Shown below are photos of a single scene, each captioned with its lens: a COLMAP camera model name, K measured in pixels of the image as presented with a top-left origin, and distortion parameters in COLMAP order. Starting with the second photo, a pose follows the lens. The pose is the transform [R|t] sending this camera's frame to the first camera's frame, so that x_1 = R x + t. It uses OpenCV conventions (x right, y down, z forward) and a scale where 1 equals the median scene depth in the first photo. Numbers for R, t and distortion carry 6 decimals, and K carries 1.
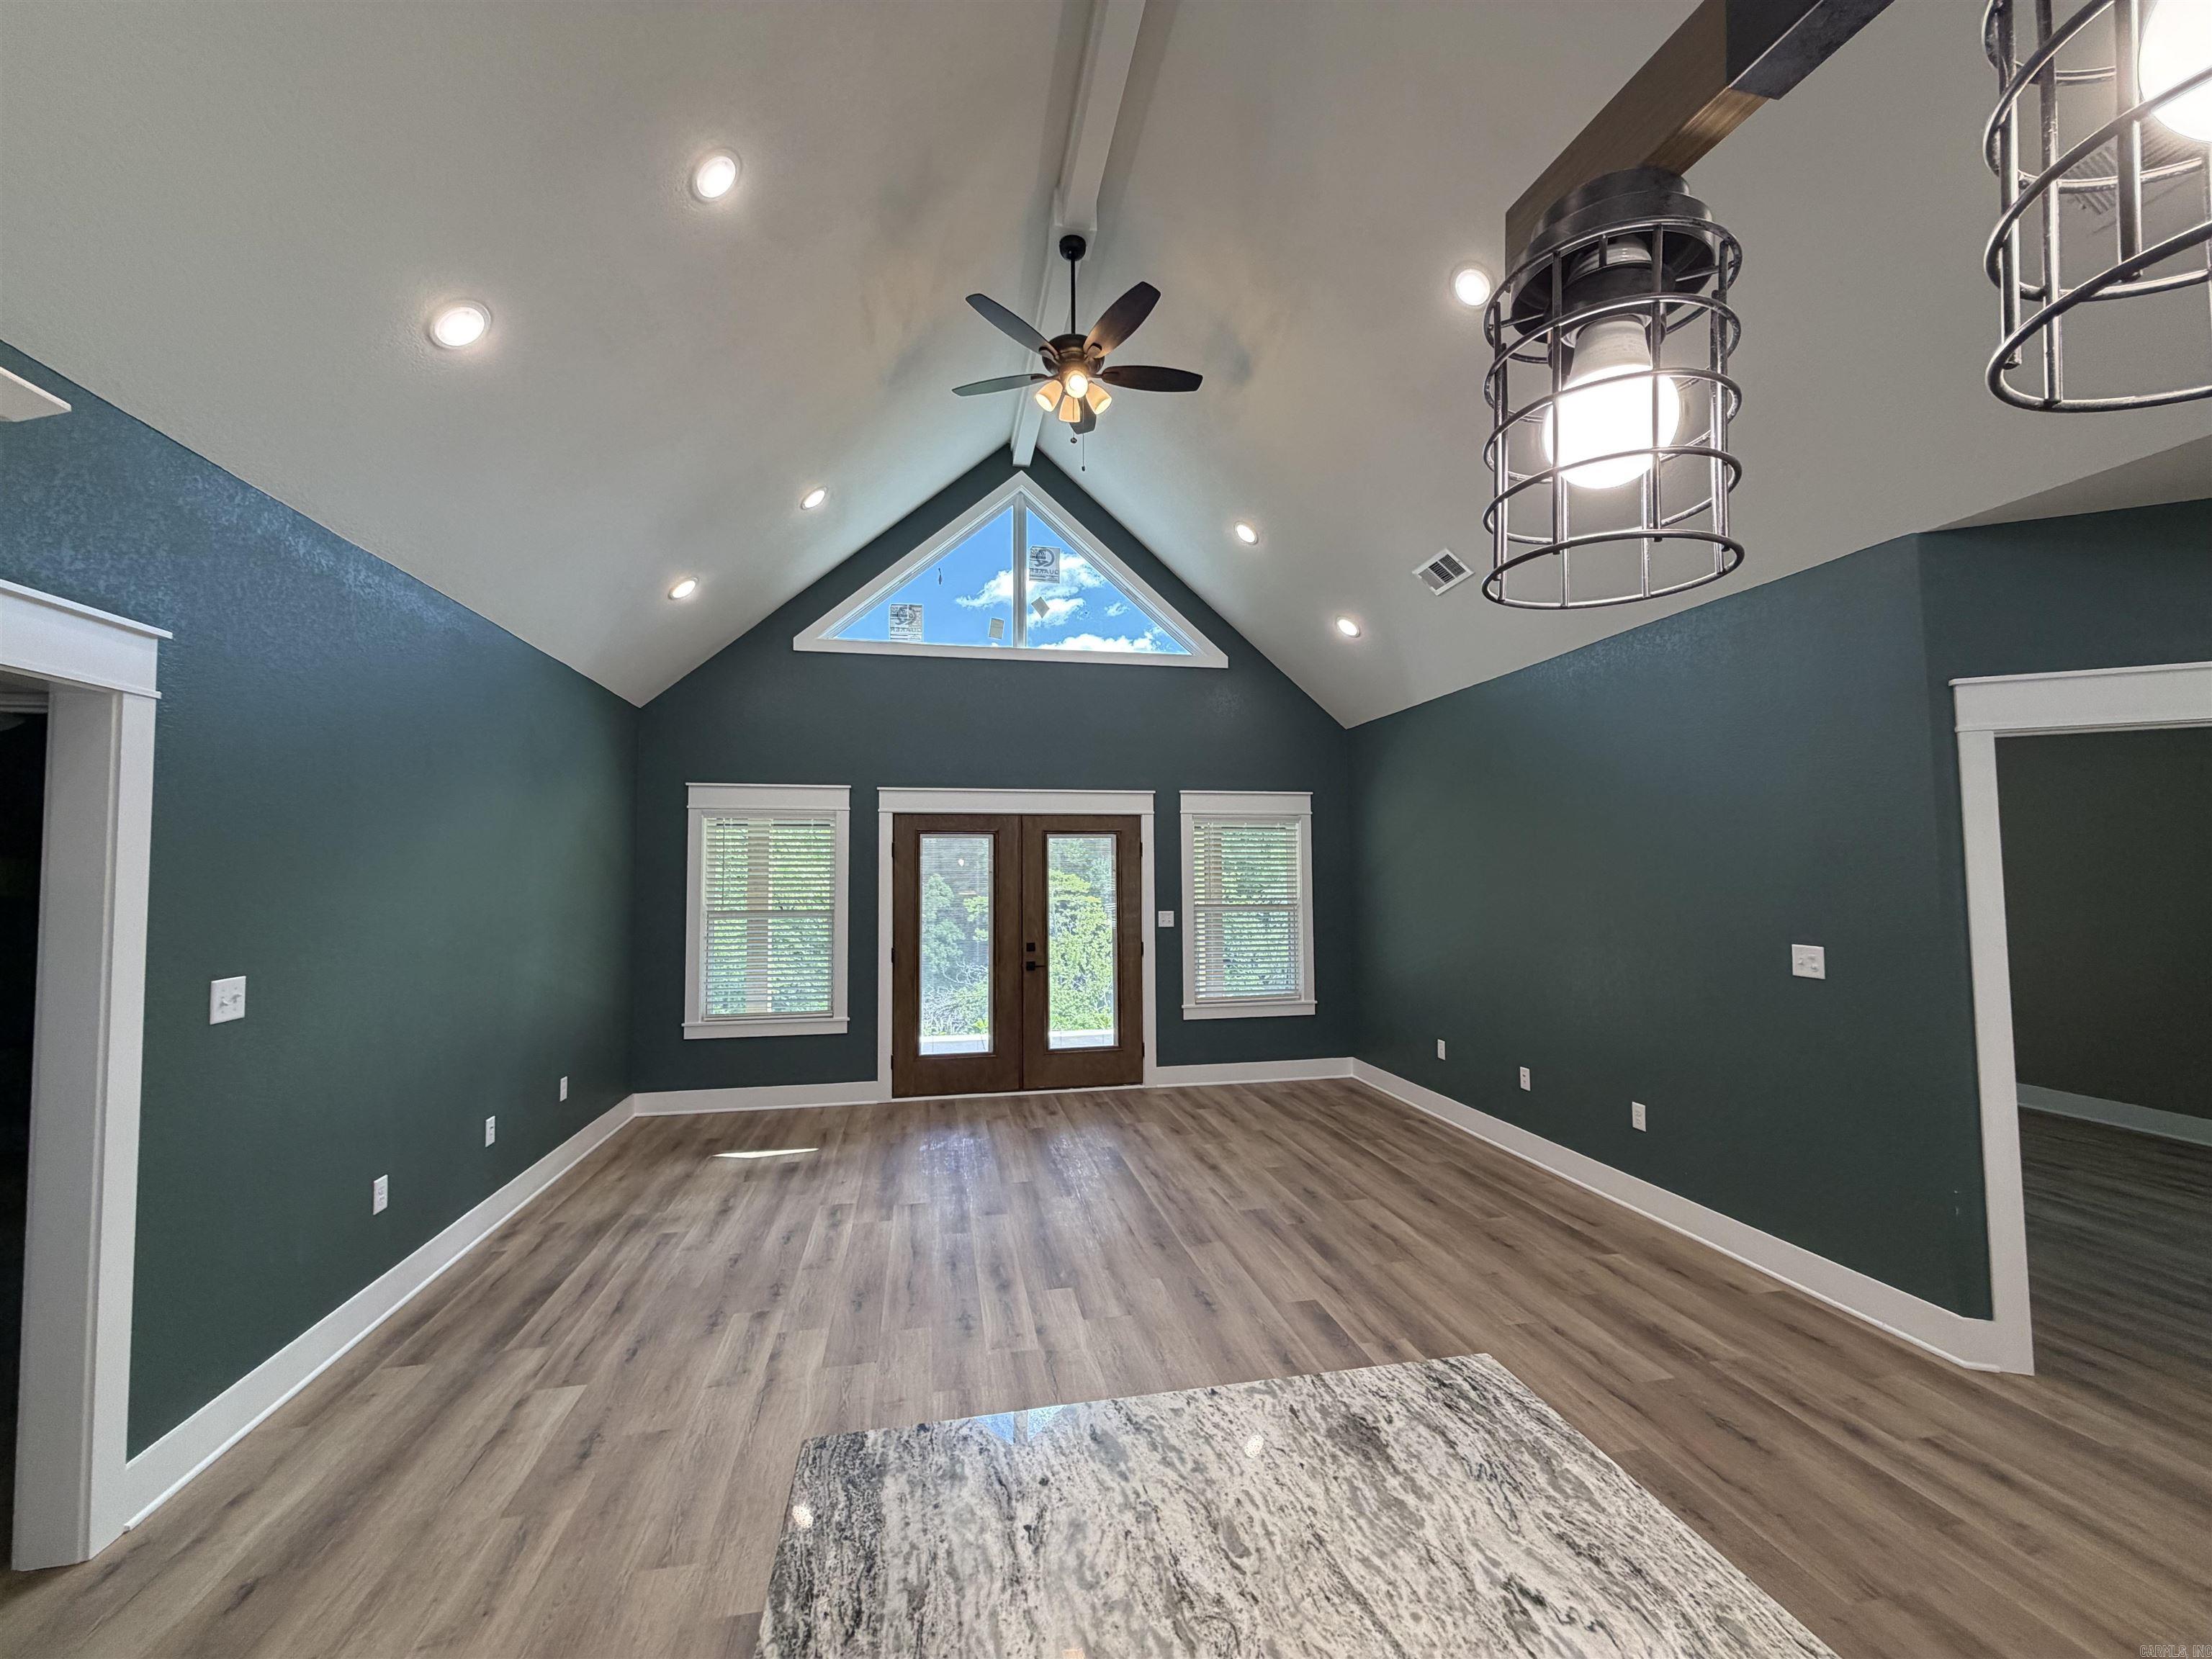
lens RADIAL K [[875.5, 0, 1102.0], [0, 875.5, 831.5], [0, 0, 1]] dist [0.001459, 0.000528]
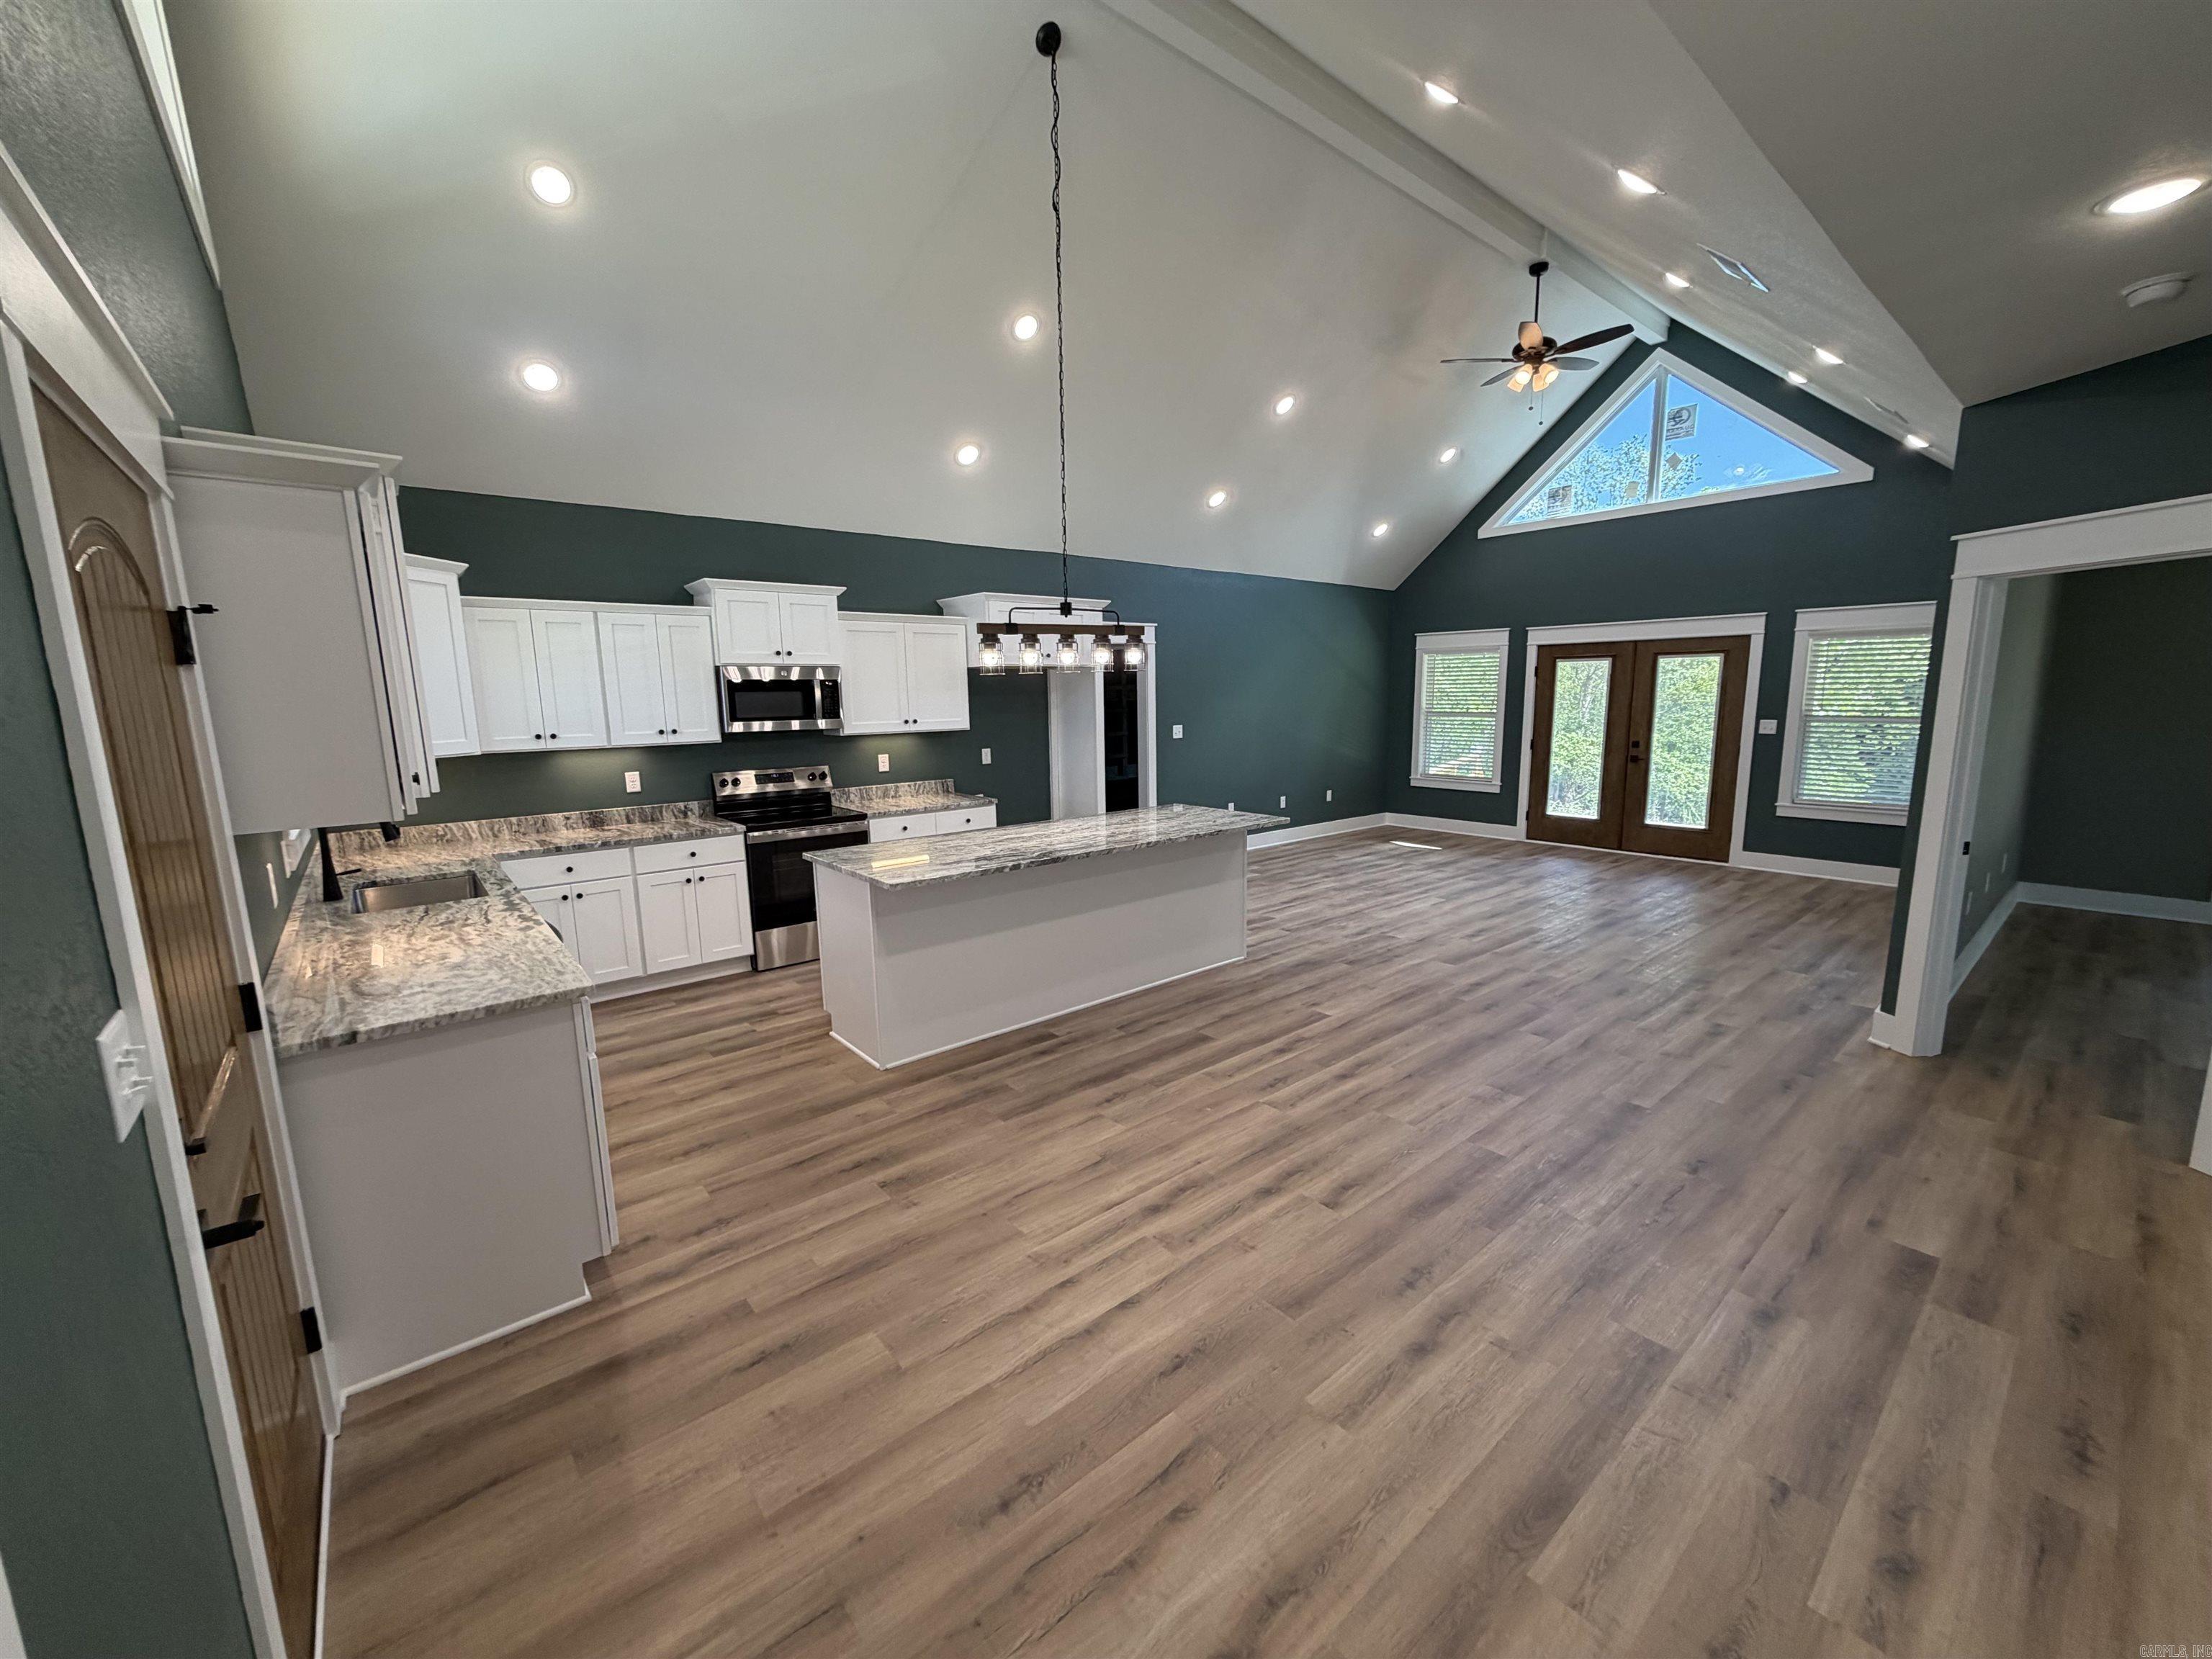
lens RADIAL K [[875.5, 0, 1102.0], [0, 875.5, 831.5], [0, 0, 1]] dist [0.001459, 0.000528]
pose [[0.469203, 0.138661, -0.872136, 0.725846], [0.054209, 0.981211, 0.185166, -0.026446], [0.881425, -0.134159, 0.452870, -0.321503]]
